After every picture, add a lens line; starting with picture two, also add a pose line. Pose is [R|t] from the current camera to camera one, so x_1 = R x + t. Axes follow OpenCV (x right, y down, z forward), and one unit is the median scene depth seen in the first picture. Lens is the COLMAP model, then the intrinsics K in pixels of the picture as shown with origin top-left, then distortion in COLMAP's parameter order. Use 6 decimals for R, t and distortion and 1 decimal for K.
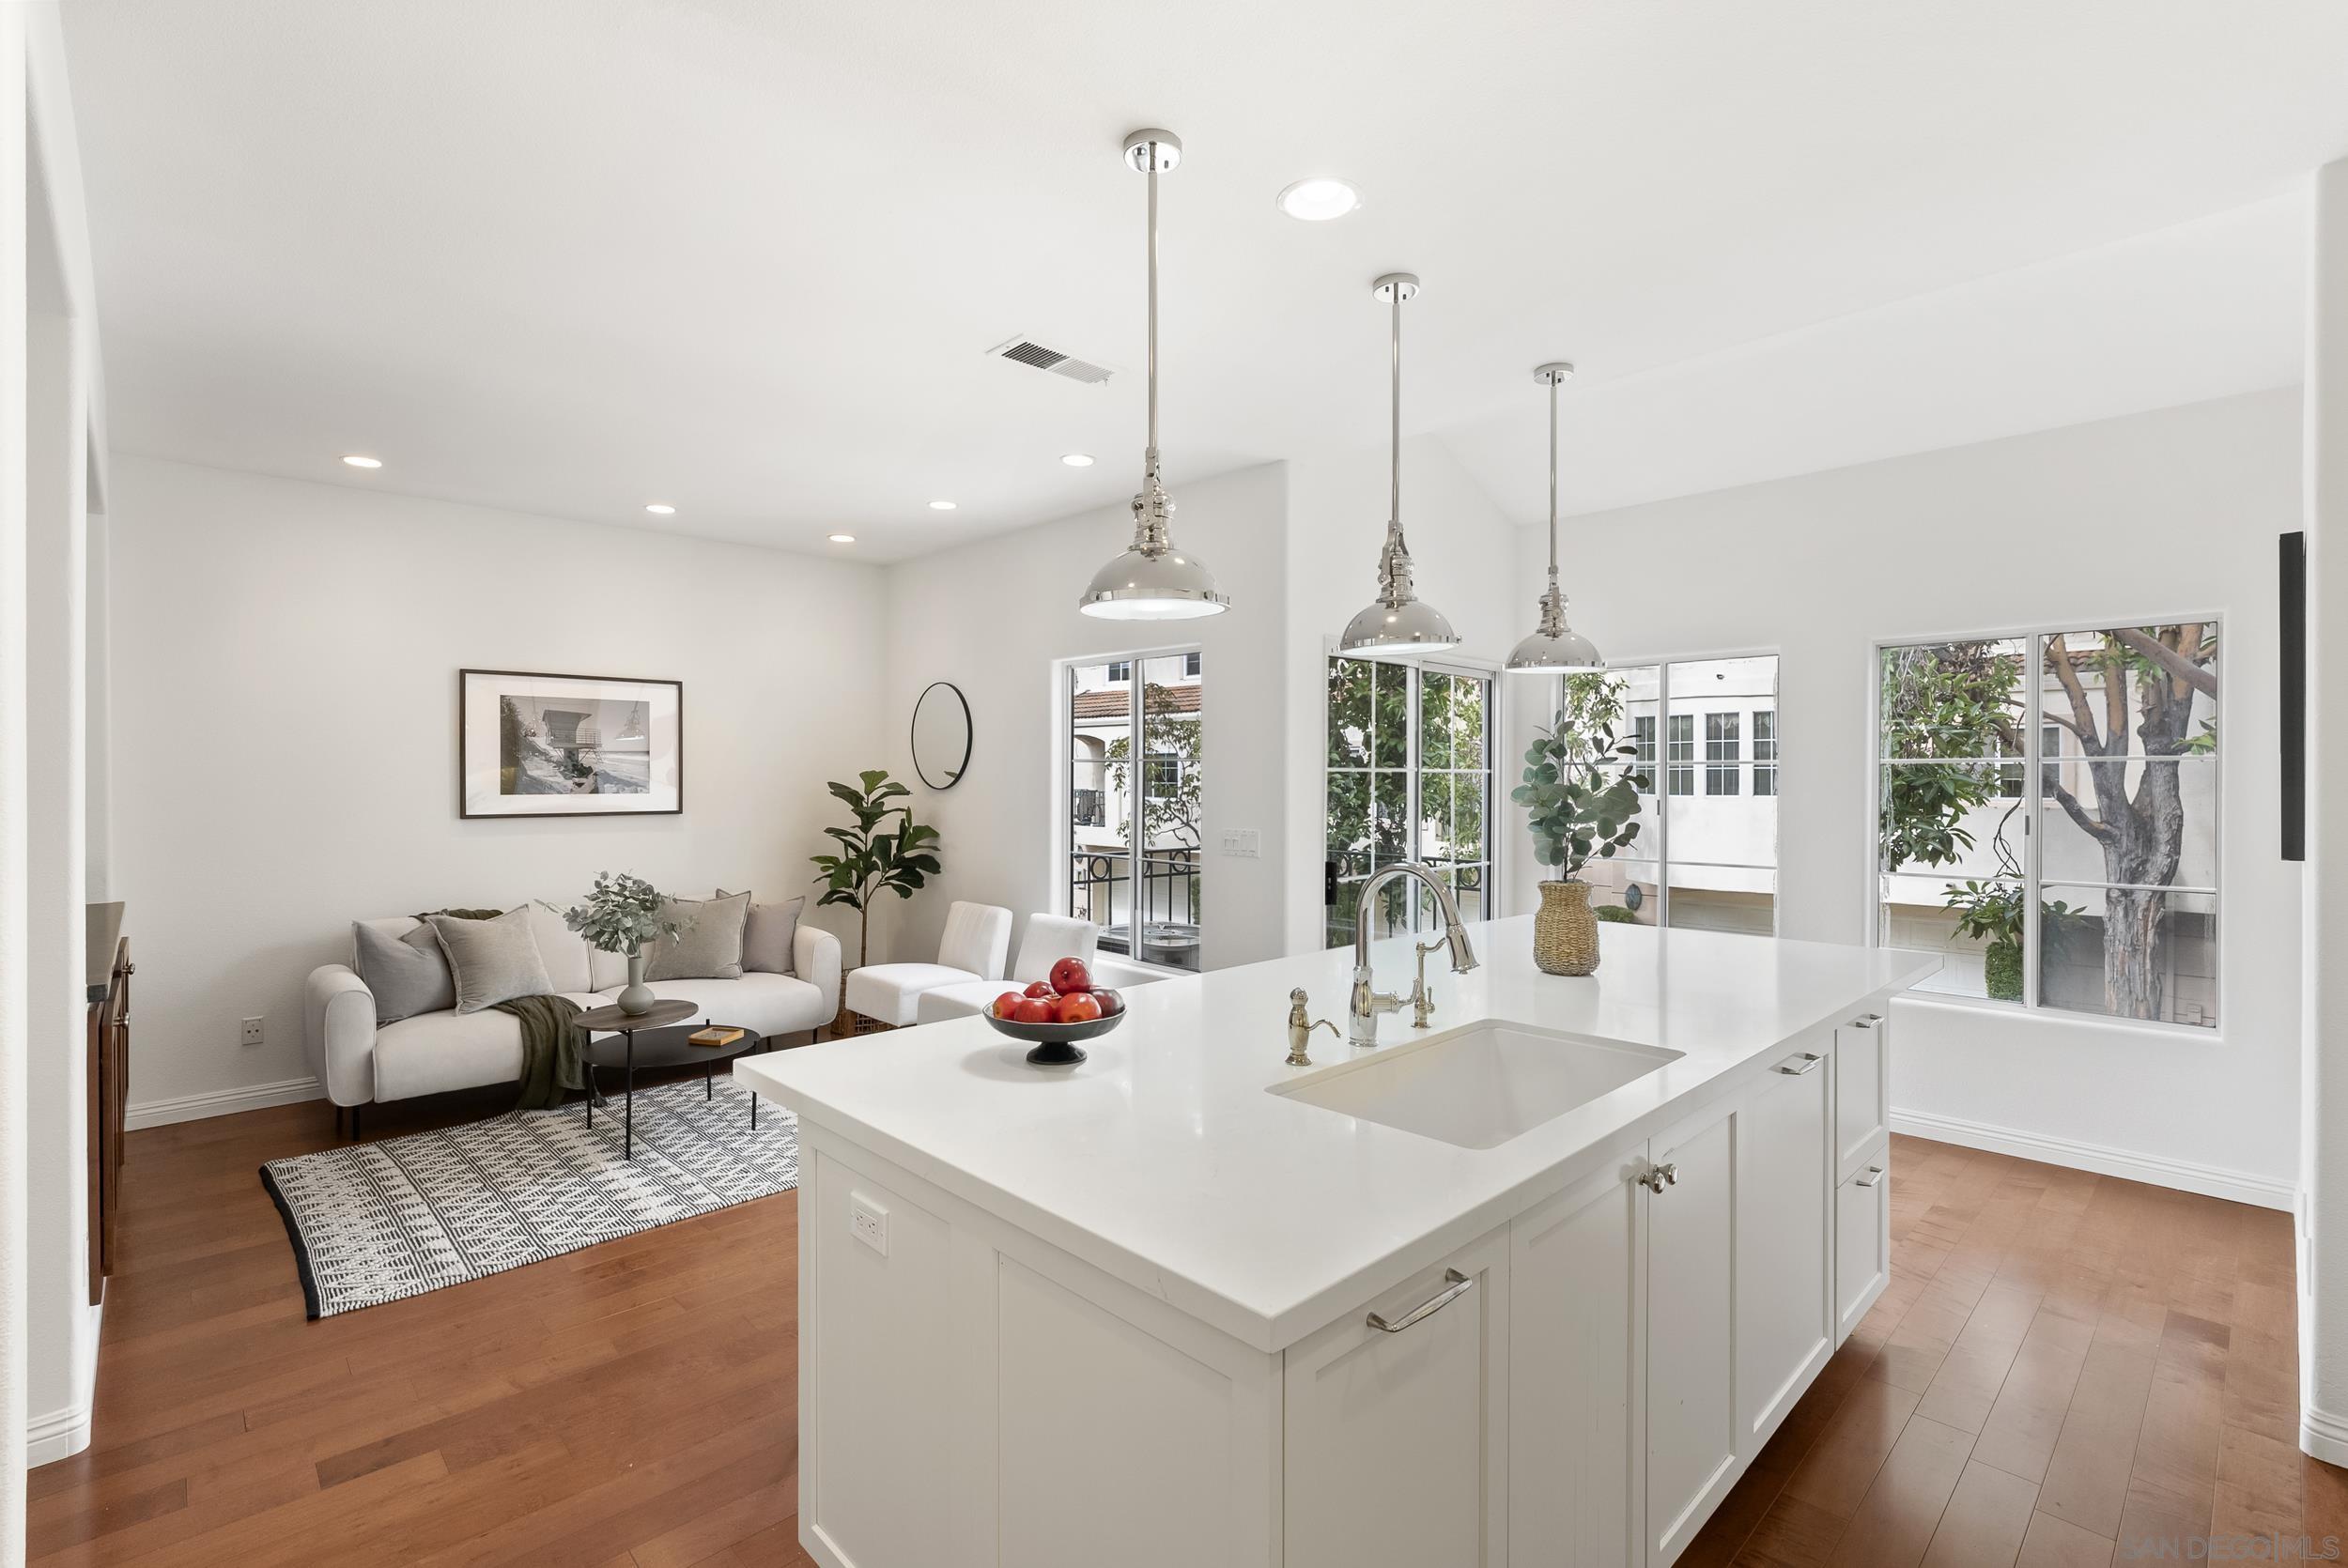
lens RADIAL K [[1065.8, 0, 1161.0], [0, 1065.8, 779.8], [0, 0, 1]] dist [-0.004853, 0.001804]
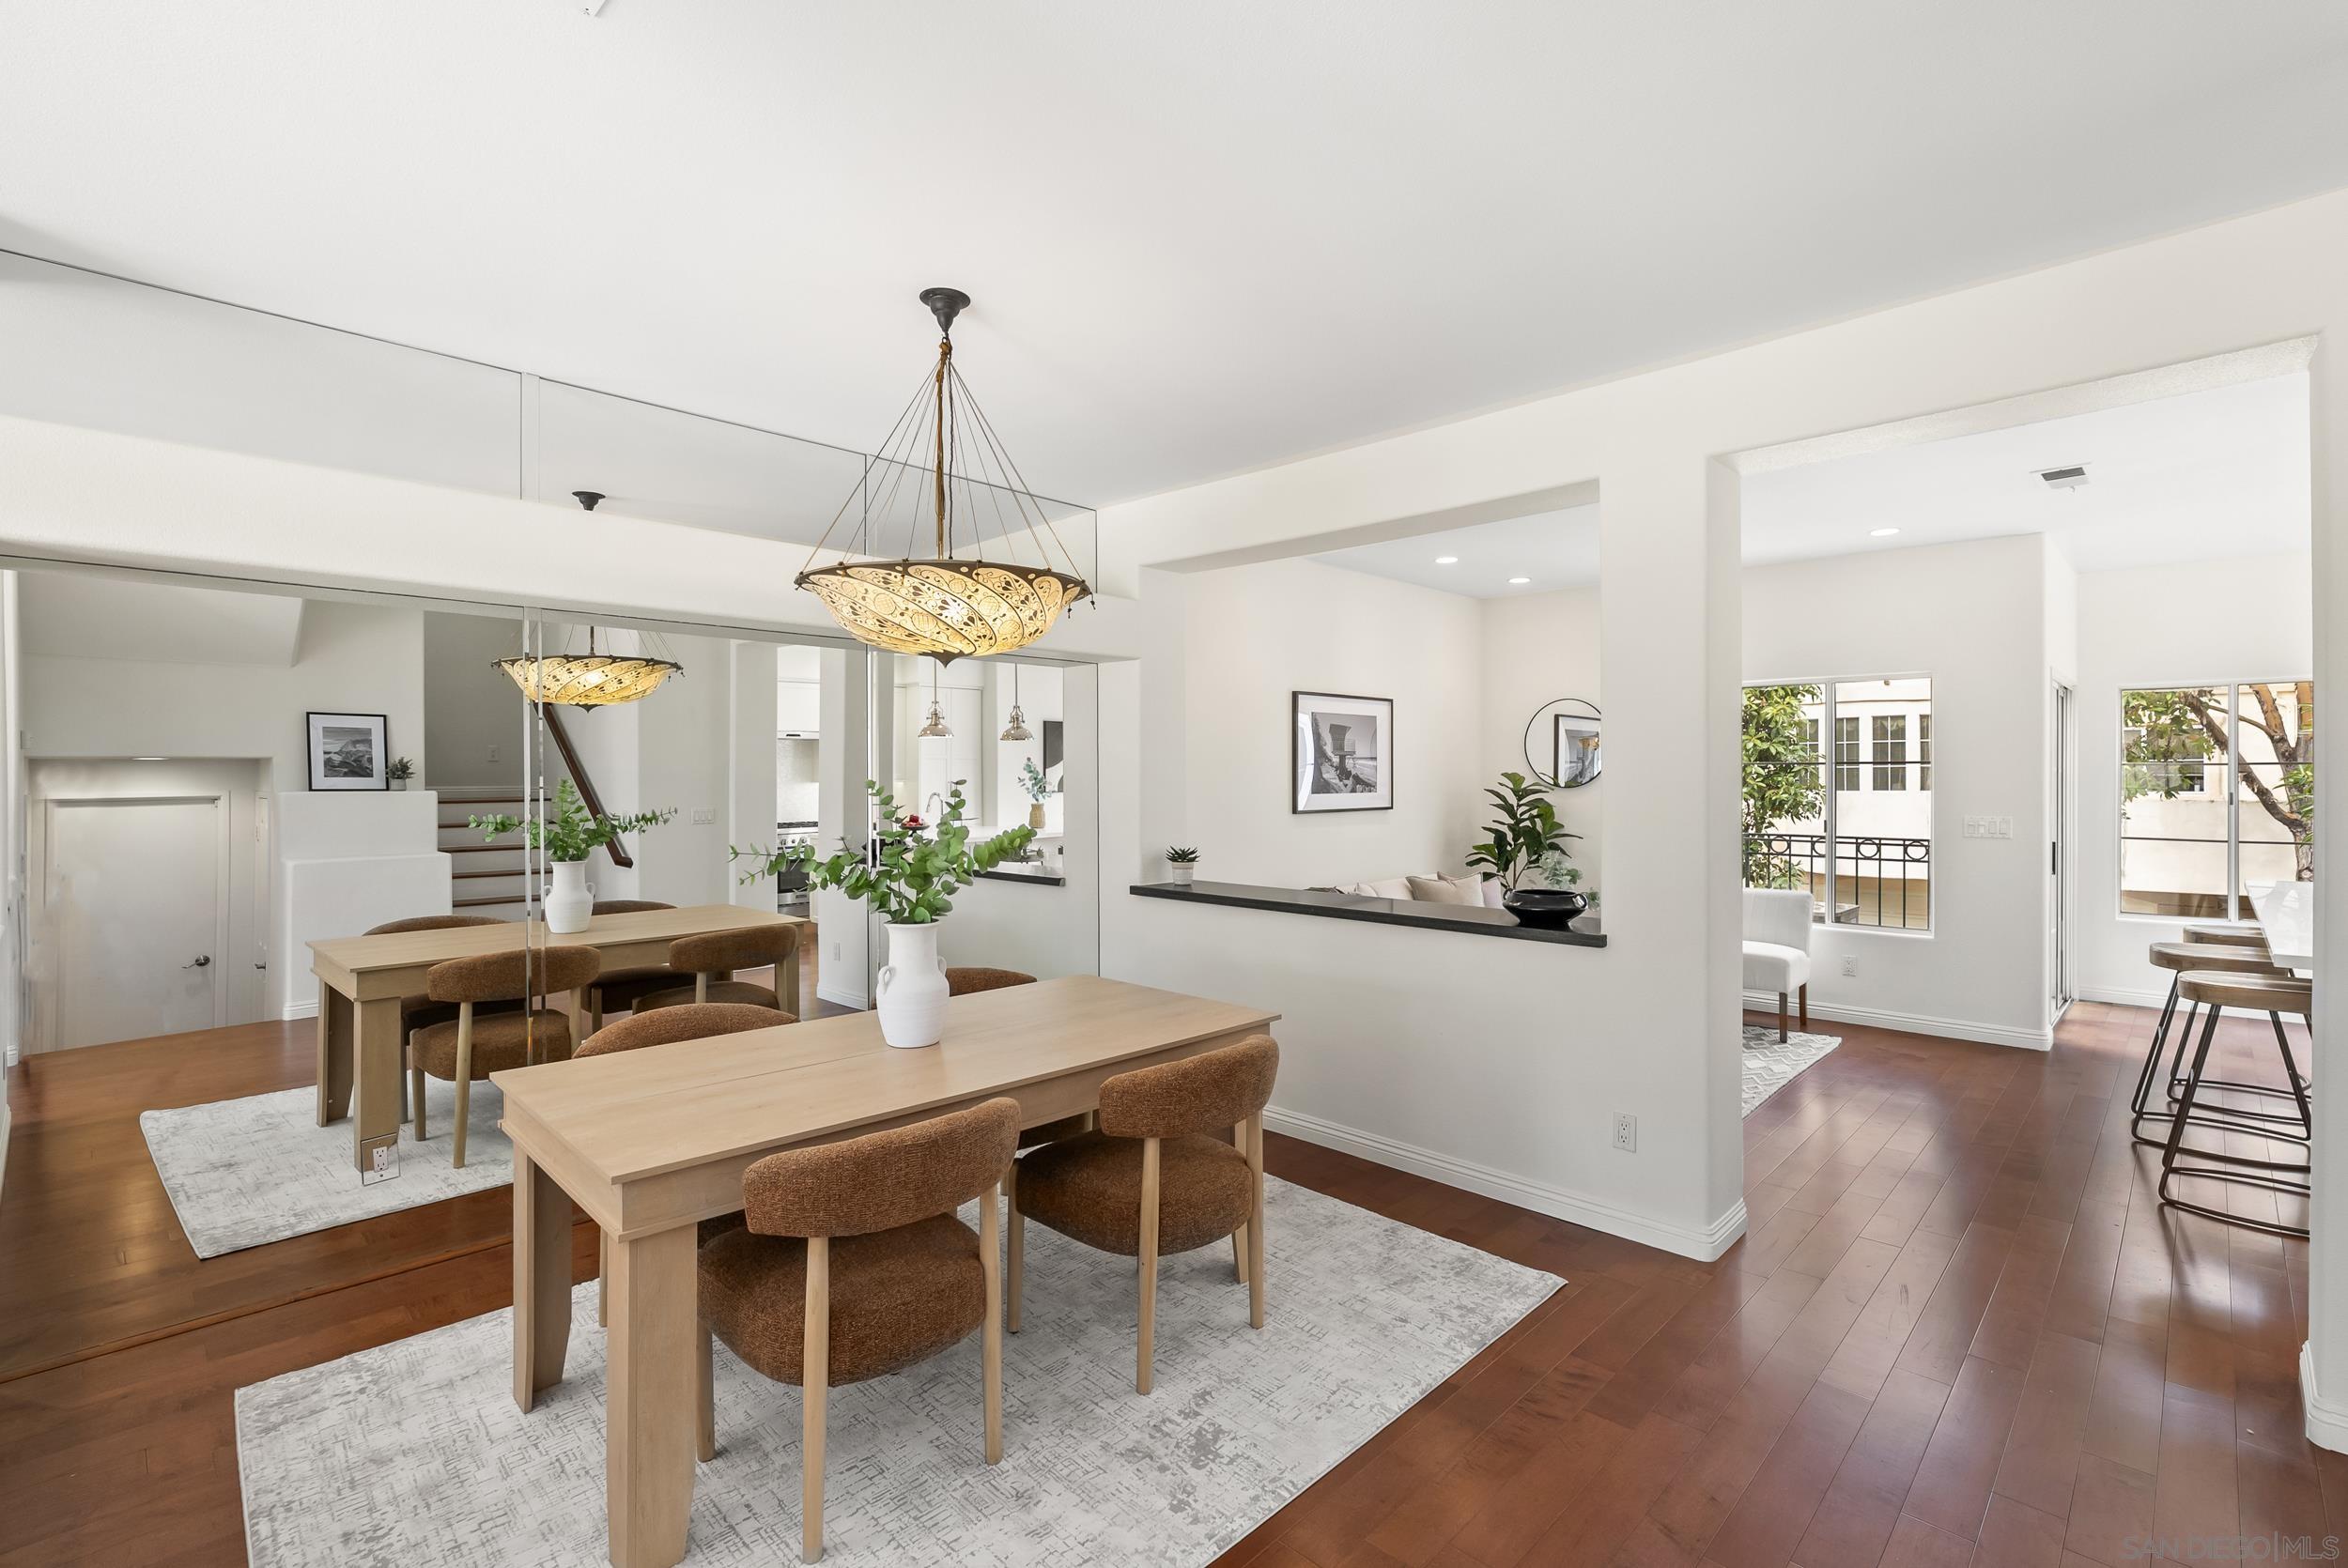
lens RADIAL K [[1065.8, 0, 1173.9], [0, 1065.8, 774.1], [0, 0, 1]] dist [-0.004853, 0.001804]
pose [[0.999367, -0.004859, 0.035237, -0.839803], [0.005040, 0.999975, -0.005048, -0.003527], [-0.035212, 0.005222, 0.999366, -0.219456]]
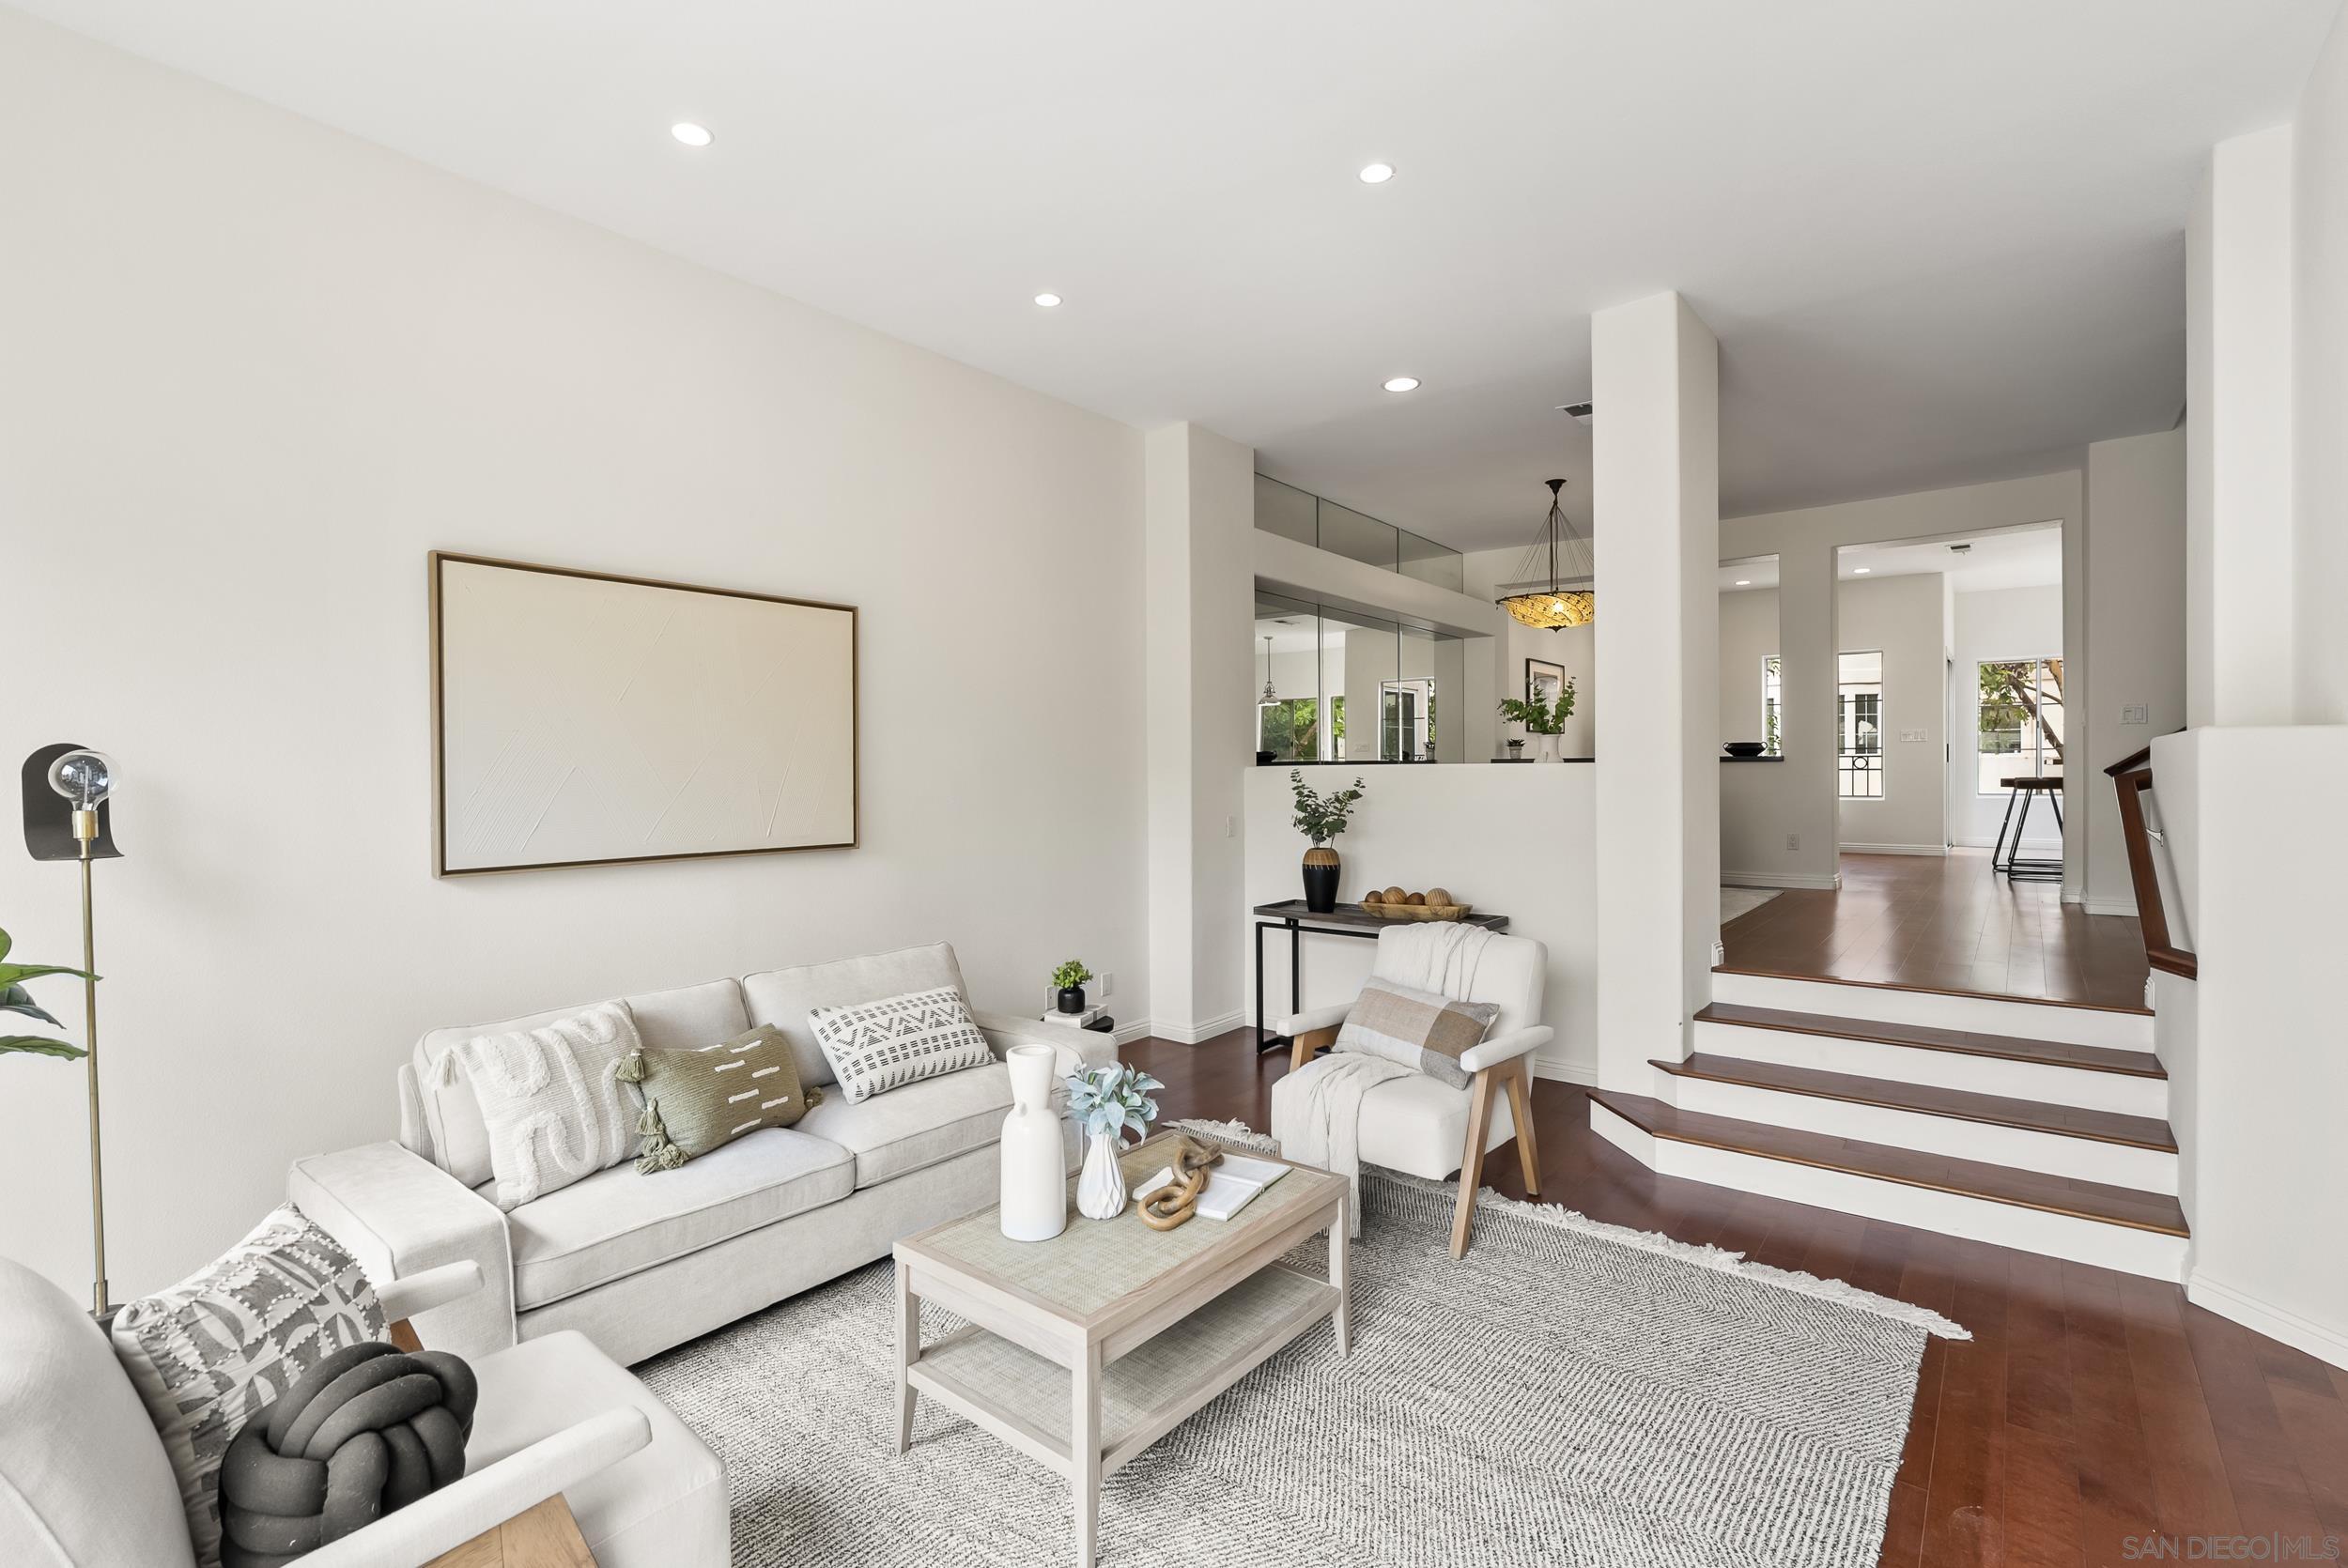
lens RADIAL K [[1065.8, 0, 1191.2], [0, 1065.8, 785.6], [0, 0, 1]] dist [-0.004853, 0.001804]
pose [[0.989634, -0.008183, 0.143378, -1.501464], [0.006636, 0.999914, 0.011268, 0.098958], [-0.143458, -0.010200, 0.989604, -0.847578]]
